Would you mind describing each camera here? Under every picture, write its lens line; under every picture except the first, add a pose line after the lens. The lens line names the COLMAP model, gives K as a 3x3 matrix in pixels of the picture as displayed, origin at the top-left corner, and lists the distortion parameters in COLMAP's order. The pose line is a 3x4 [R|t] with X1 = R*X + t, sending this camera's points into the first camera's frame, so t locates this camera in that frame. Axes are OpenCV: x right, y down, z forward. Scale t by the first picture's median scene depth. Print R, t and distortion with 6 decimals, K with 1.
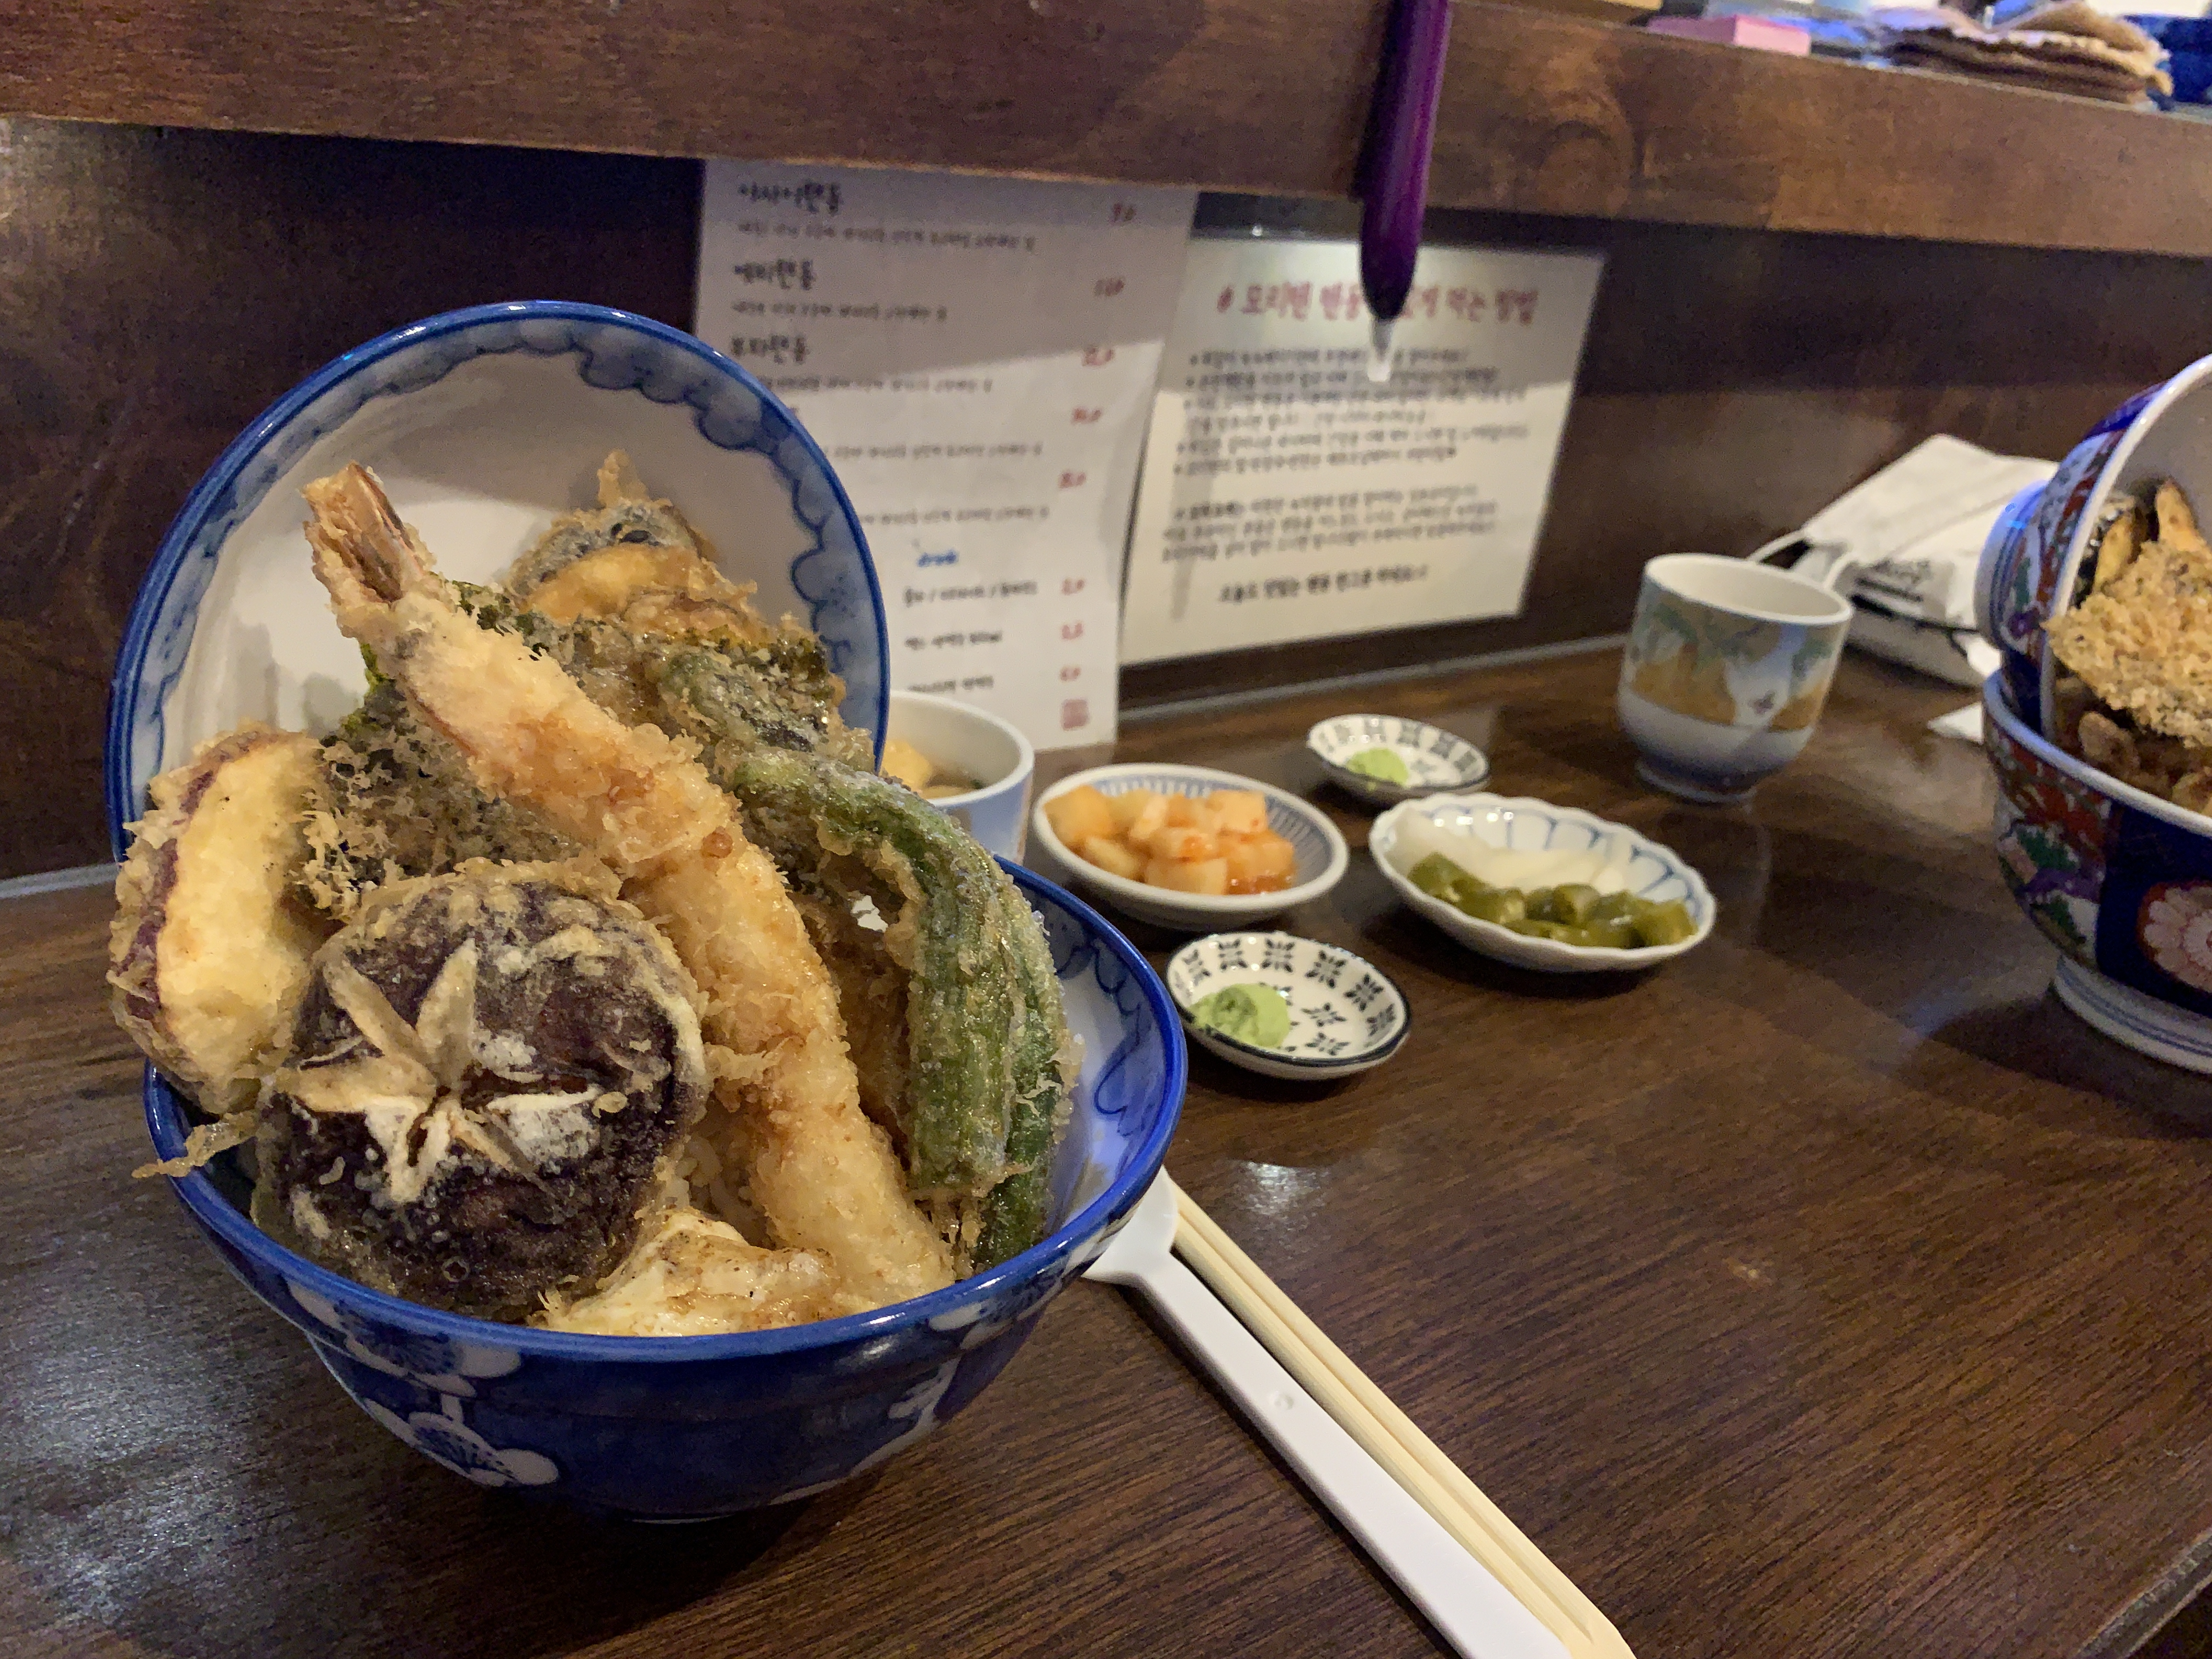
lens RADIAL K [[1730.2, 0, 1114.8], [0, 1730.2, 807.3], [0, 0, 1]] dist [0.021501, -0.045358]
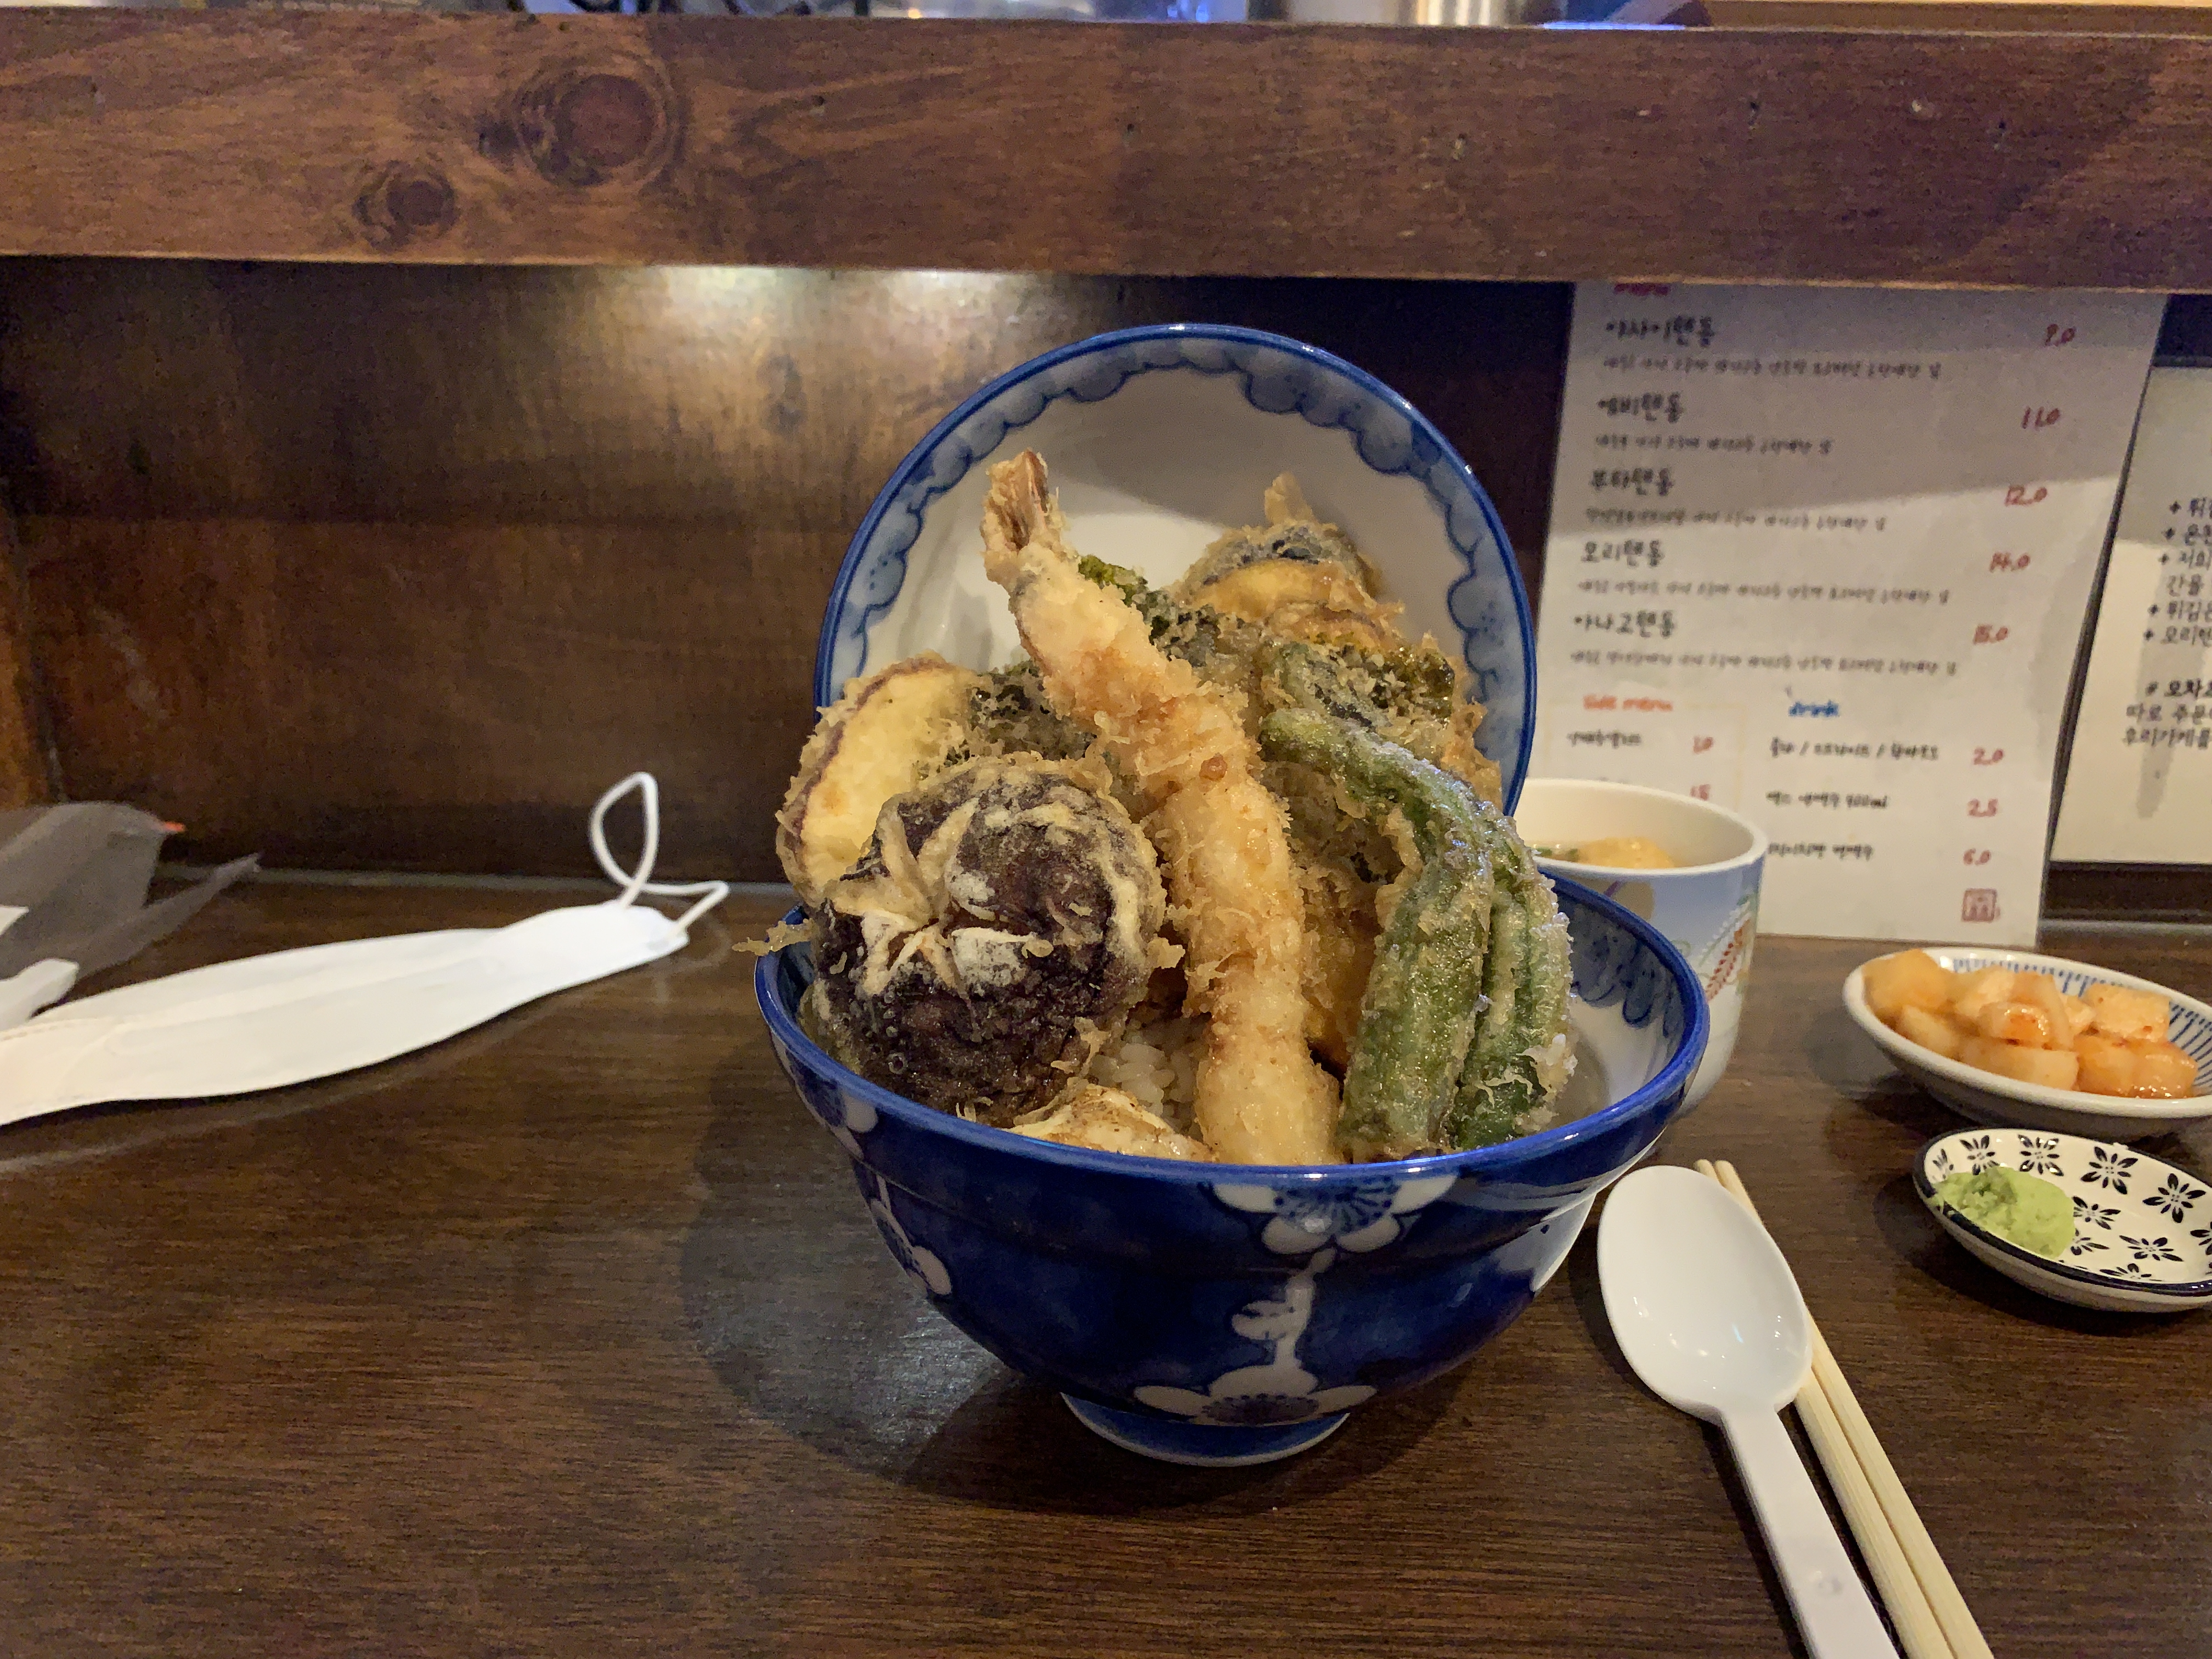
lens RADIAL K [[1730.2, 0, 1100.1], [0, 1730.2, 794.9], [0, 0, 1]] dist [0.021501, -0.045358]
pose [[0.786884, 0.077137, -0.612261, 0.232353], [-0.184309, 0.976248, -0.113882, 0.107098], [0.588934, 0.202457, 0.782411, 0.069973]]
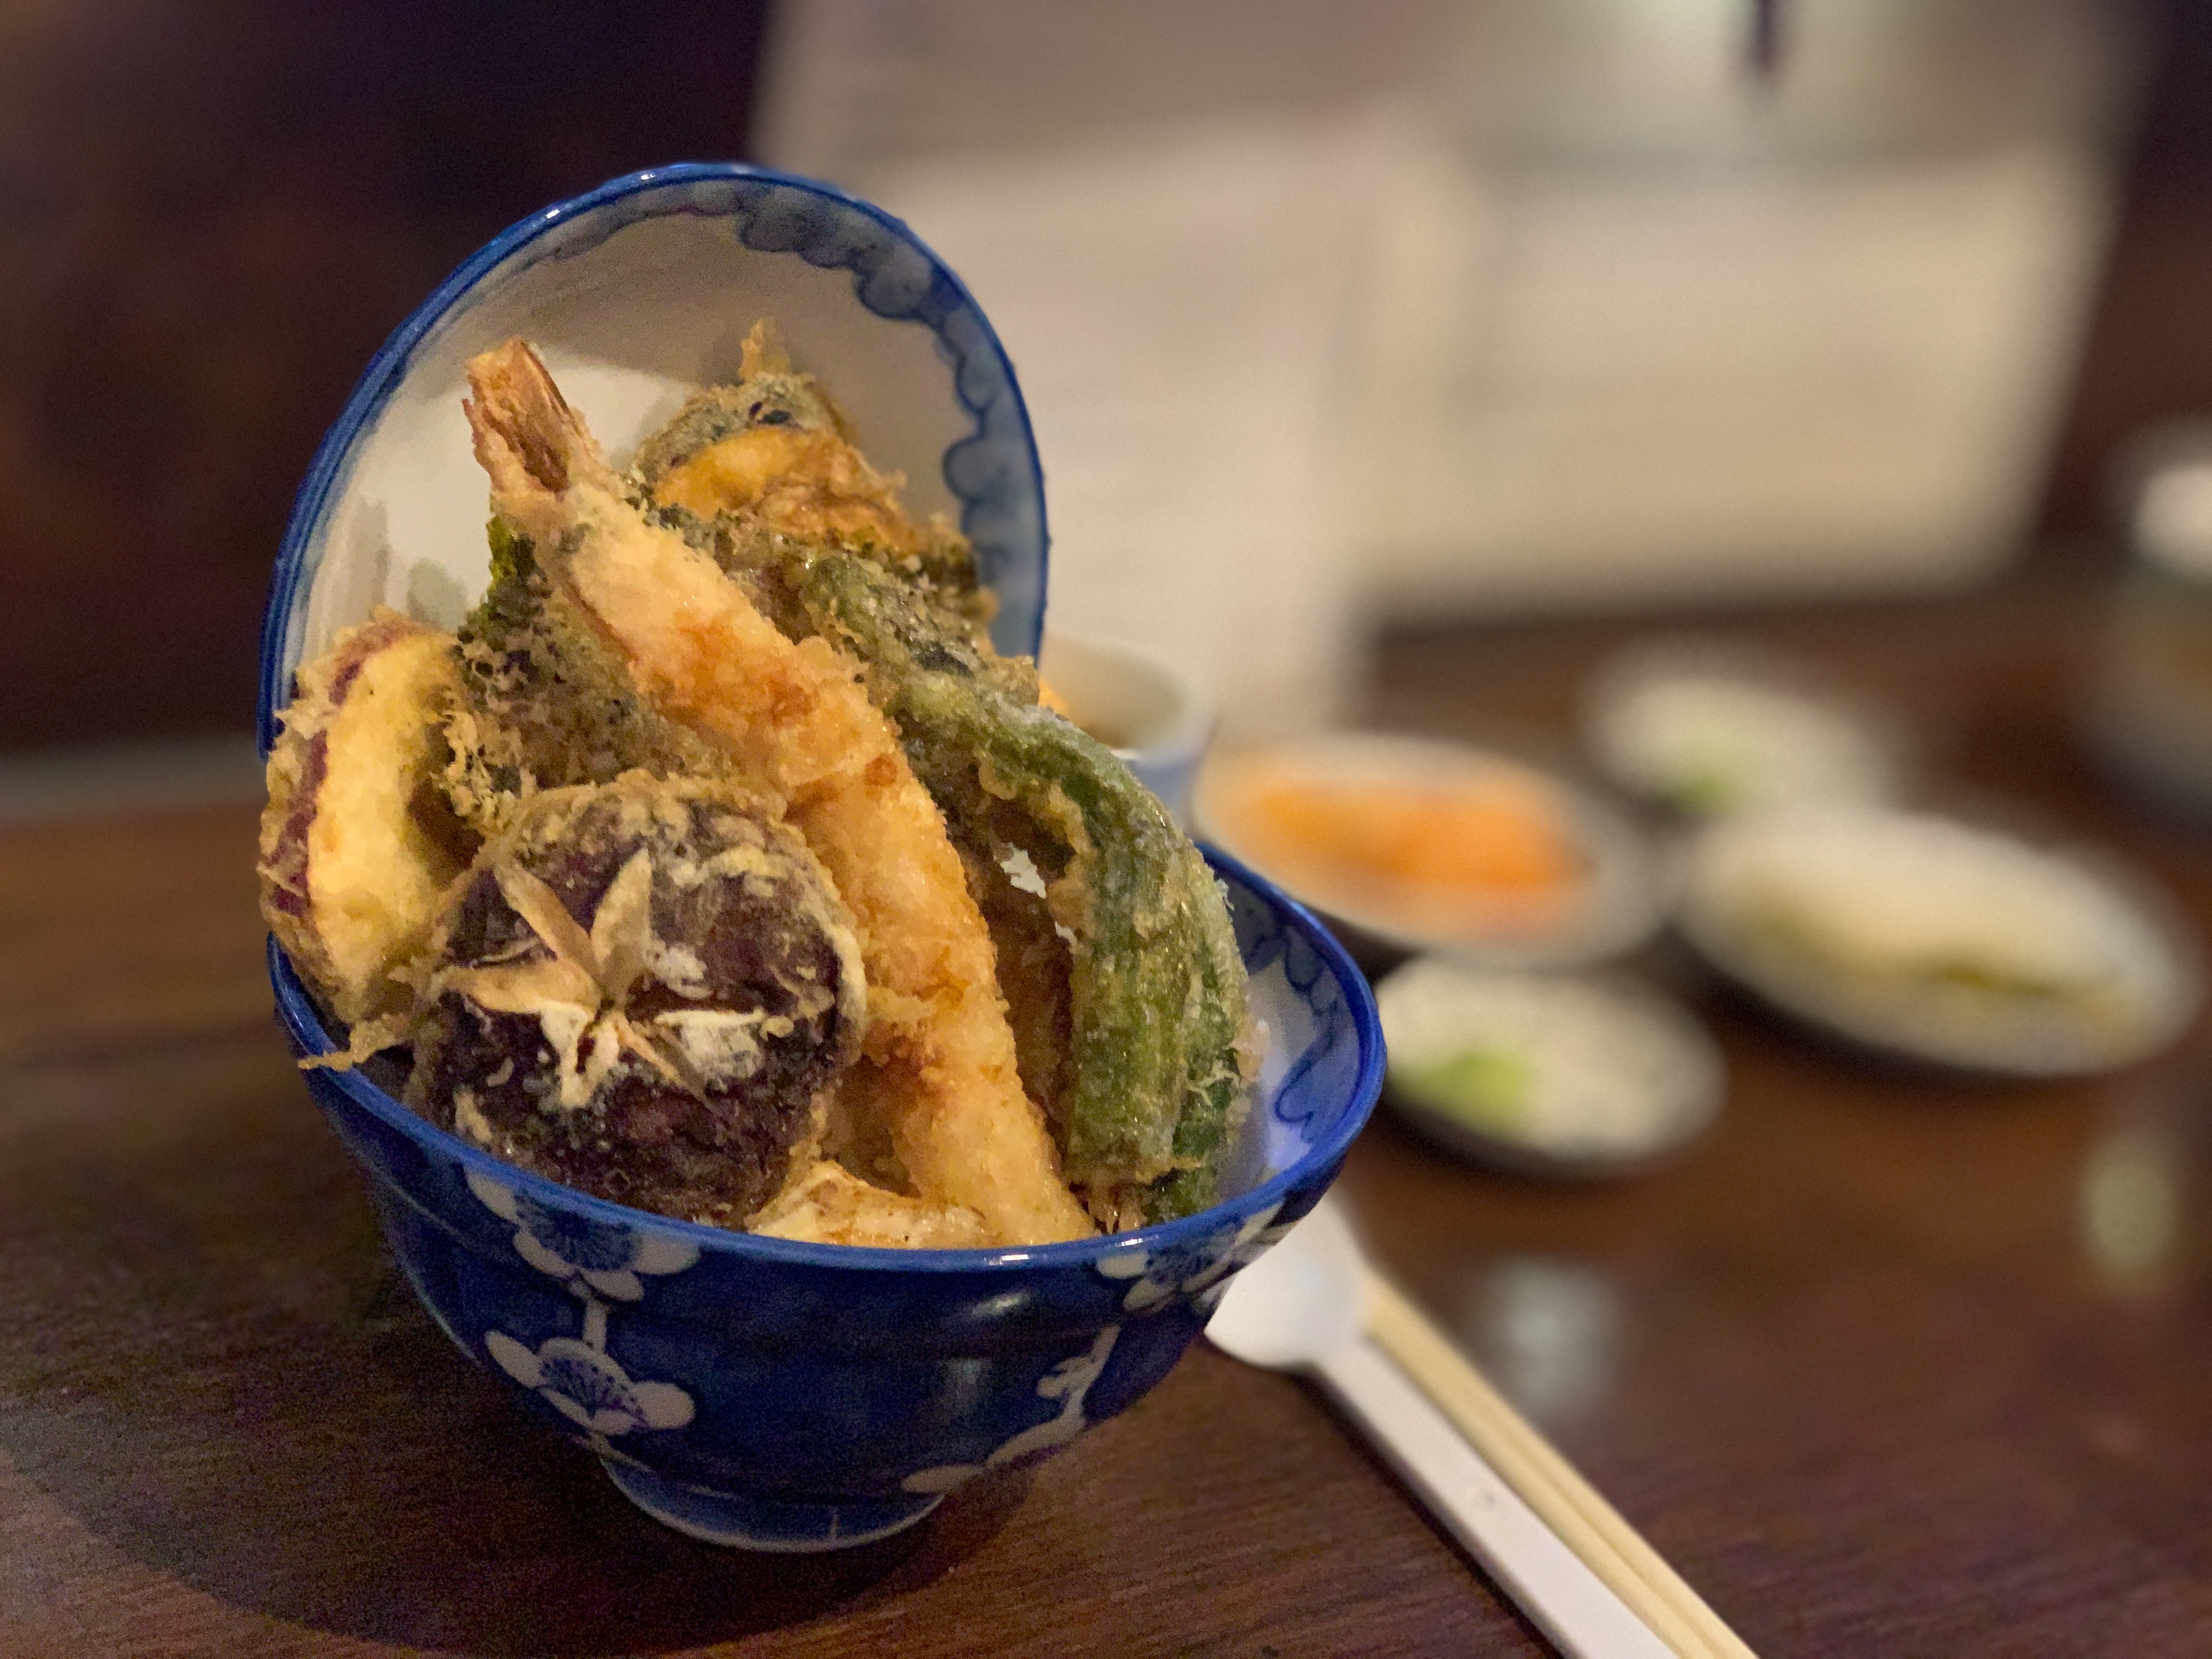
lens RADIAL K [[3452.7, 0, 1095.9], [0, 3452.7, 846.1], [0, 0, 1]] dist [-0.050995, 0.000000]
pose [[0.995951, 0.059676, -0.067227, 0.004905], [-0.059735, 0.998214, 0.001145, 0.031806], [0.067176, 0.002875, 0.997737, -0.501244]]
